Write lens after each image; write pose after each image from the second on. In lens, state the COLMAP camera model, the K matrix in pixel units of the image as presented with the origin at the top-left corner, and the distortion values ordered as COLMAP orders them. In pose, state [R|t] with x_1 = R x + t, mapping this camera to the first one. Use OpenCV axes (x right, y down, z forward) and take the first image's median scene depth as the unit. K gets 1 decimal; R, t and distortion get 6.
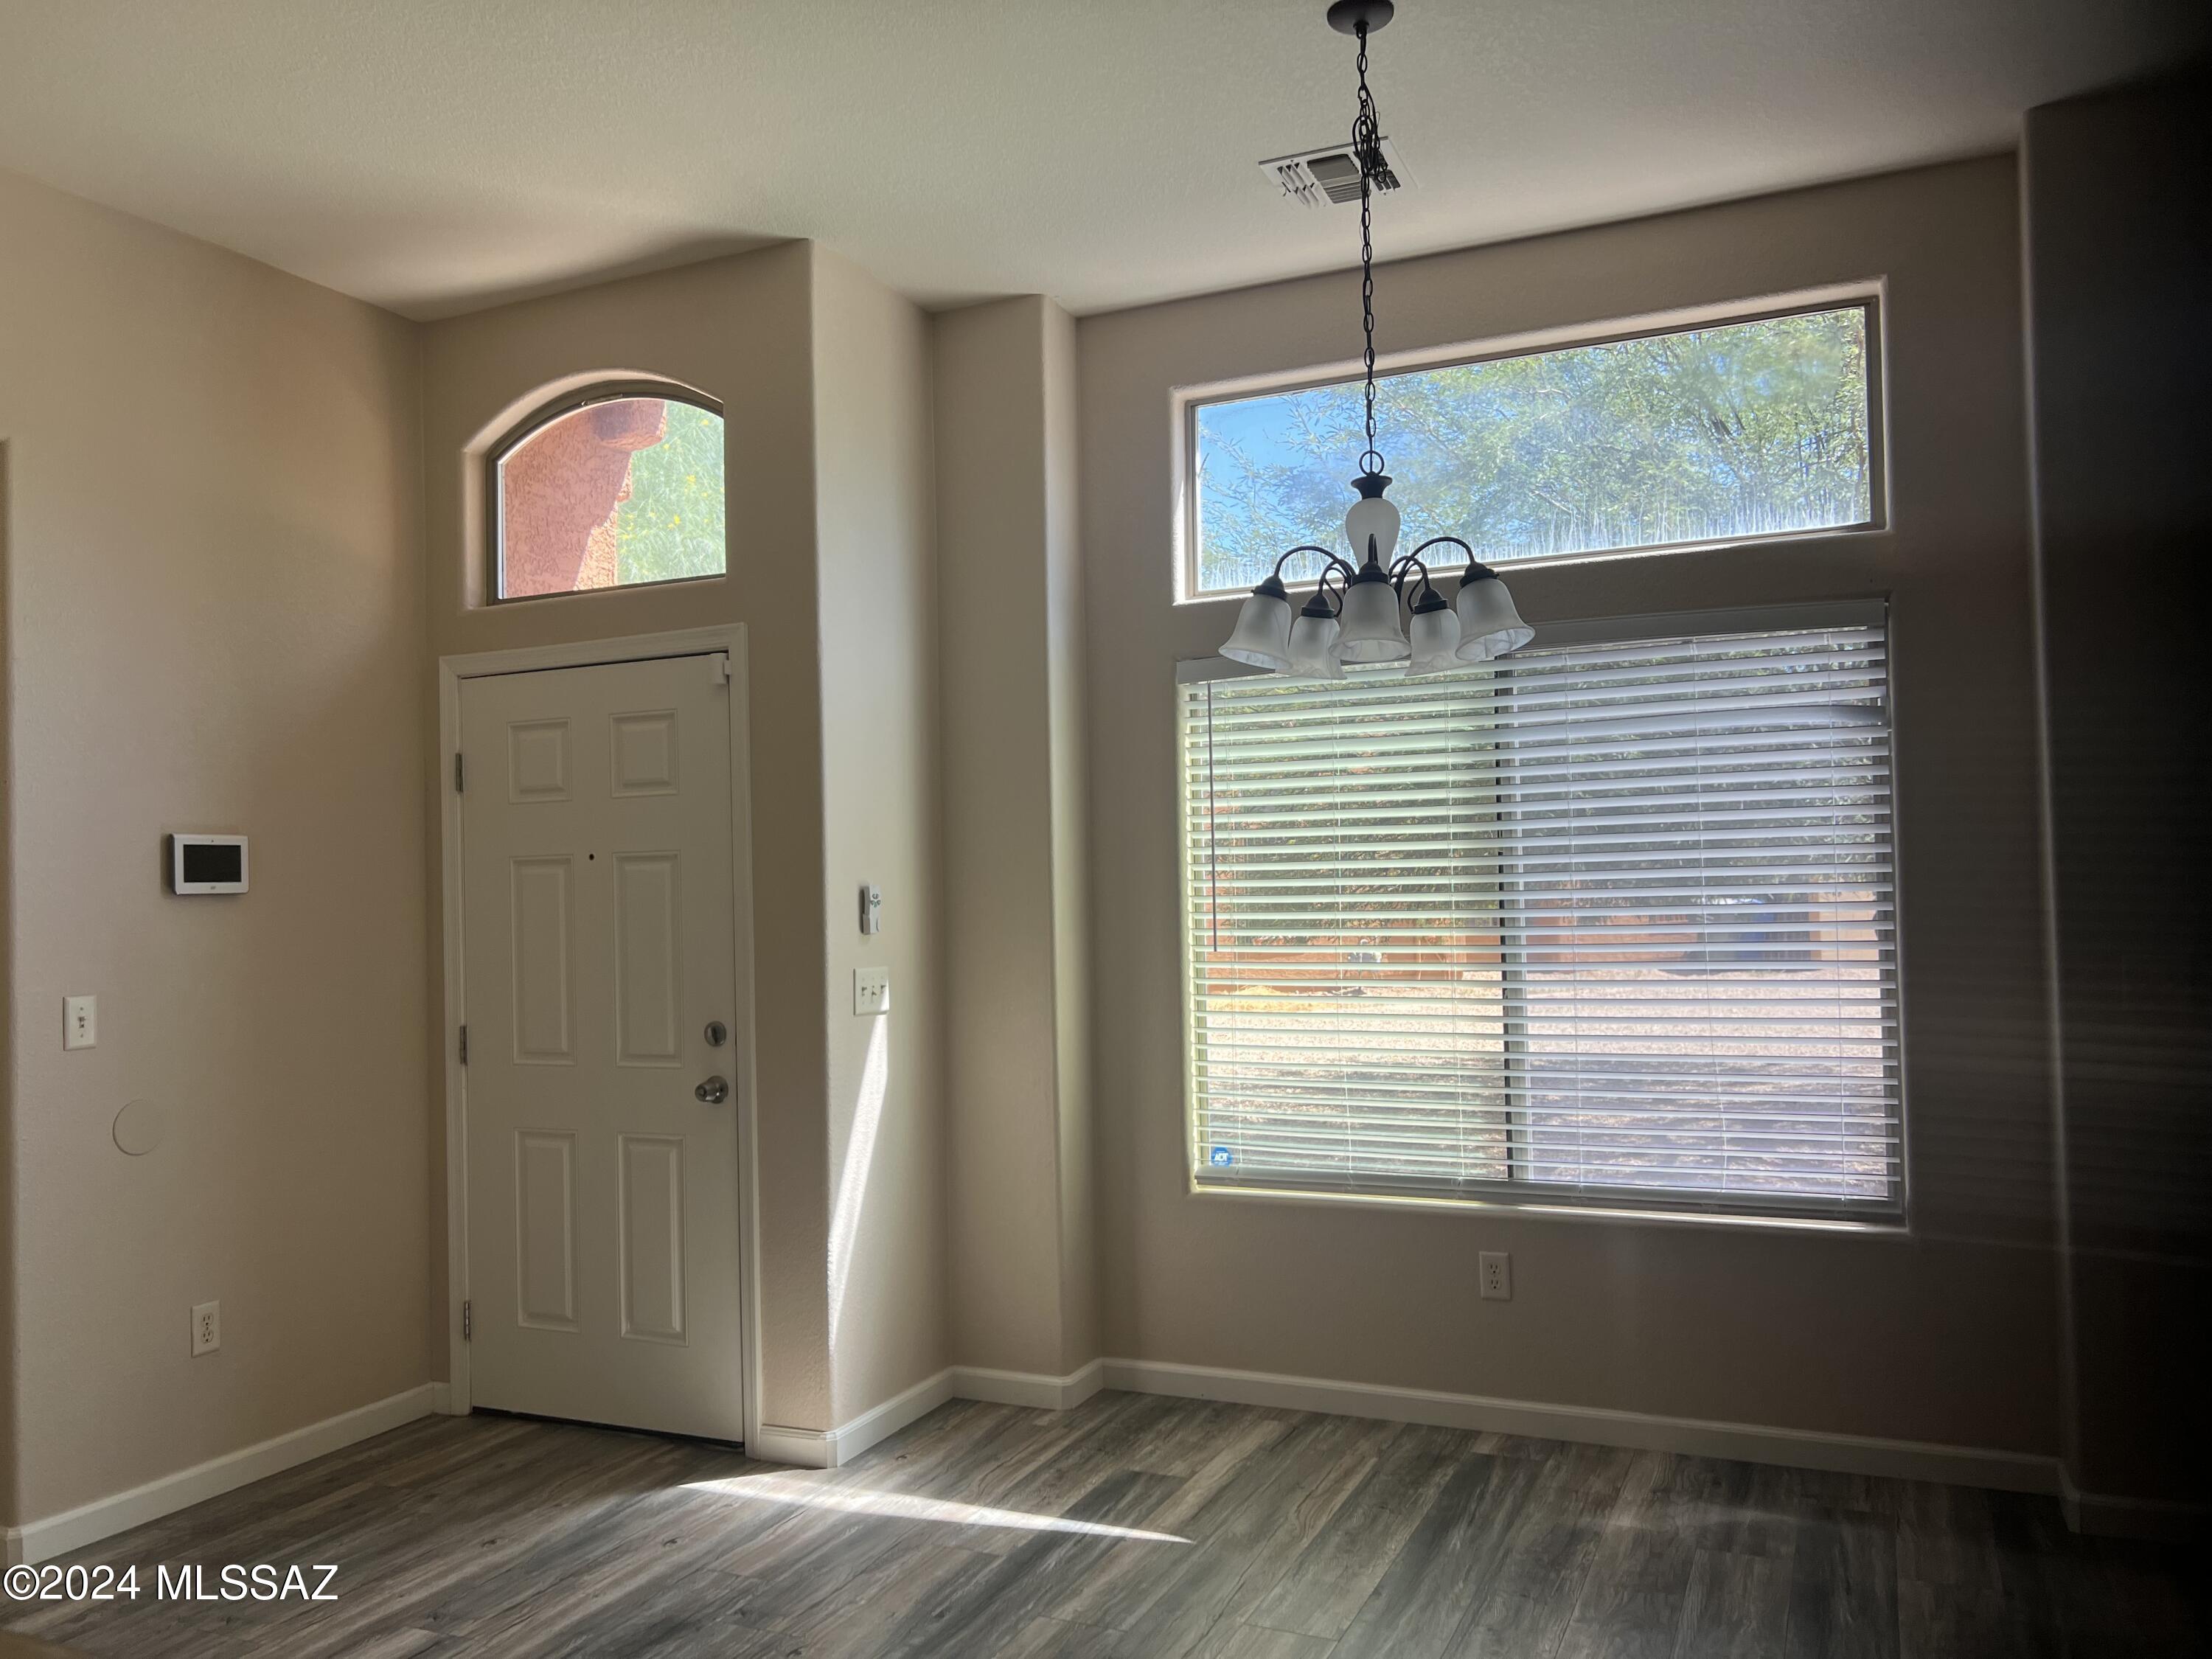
lens RADIAL K [[1685.4, 0, 1106.6], [0, 1685.4, 855.1], [0, 0, 1]] dist [0.053601, -0.056444]
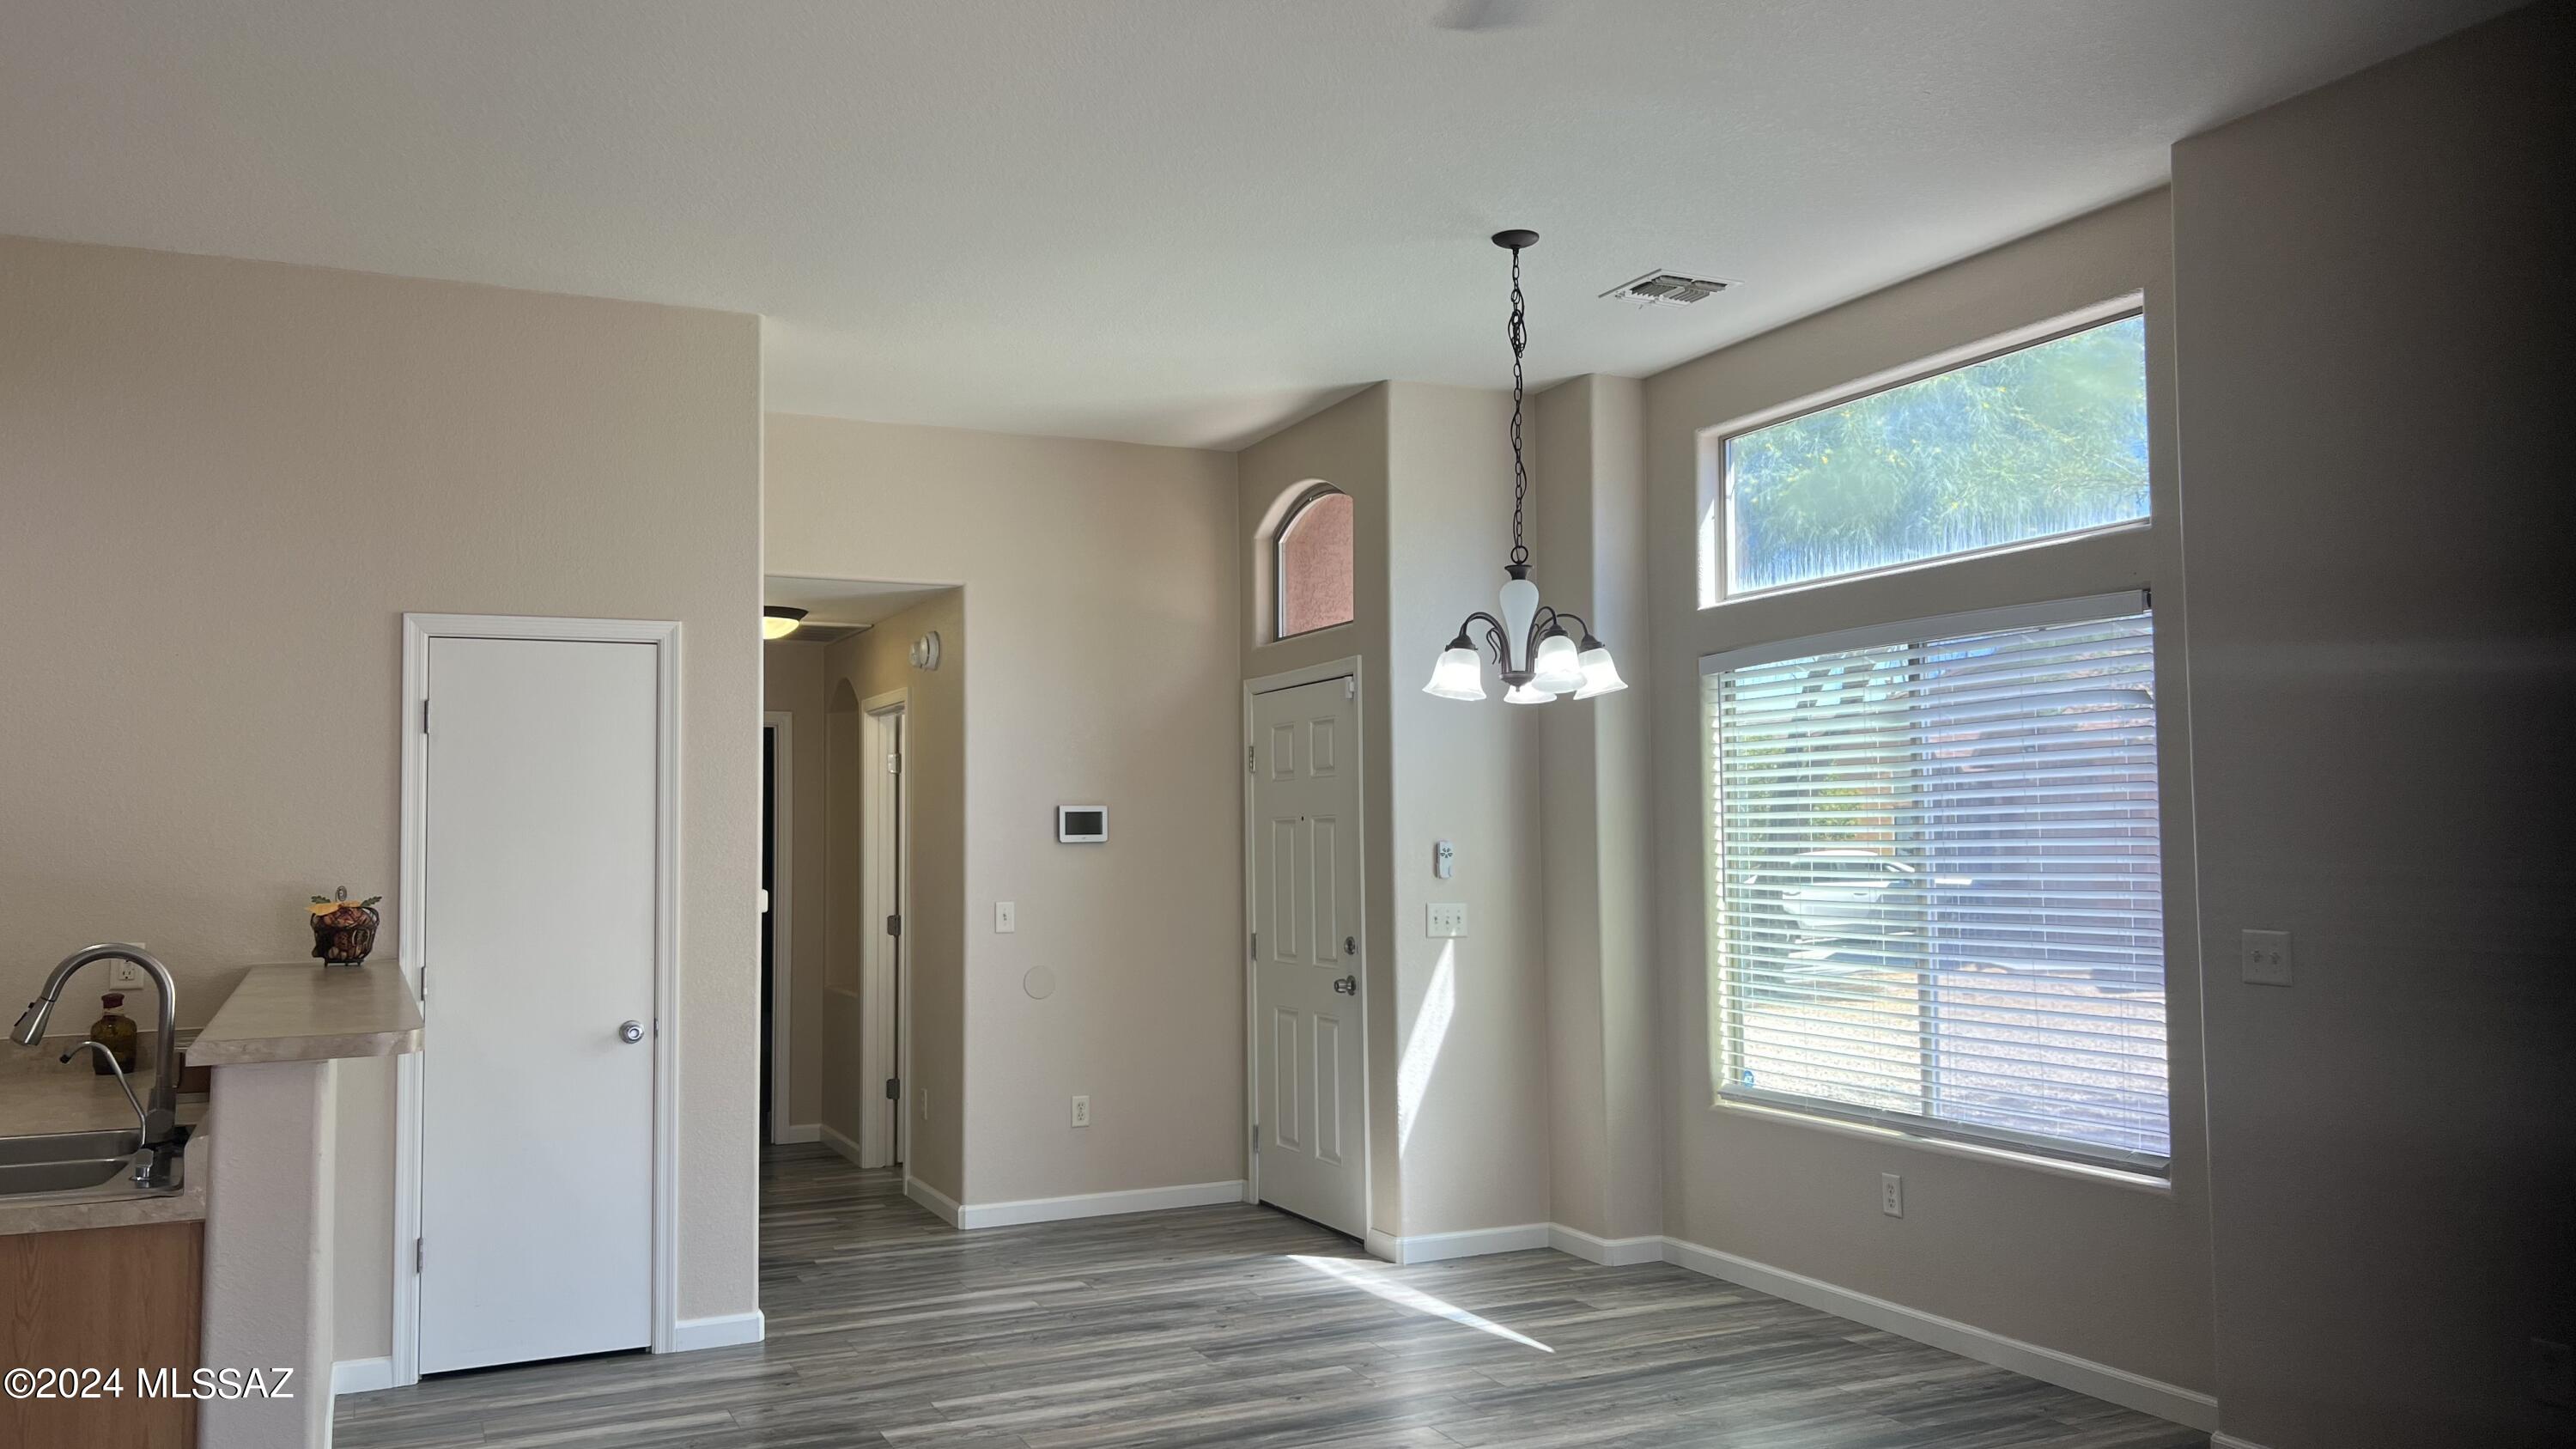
lens RADIAL K [[1928.2, 0, 1262.2], [0, 1928.2, 739.5], [0, 0, 1]] dist [0.073624, -0.080076]
pose [[0.755985, -0.020801, -0.654258, 0.772219], [0.007178, 0.999698, -0.023490, -0.029104], [0.654550, 0.013062, 0.755906, -0.265347]]
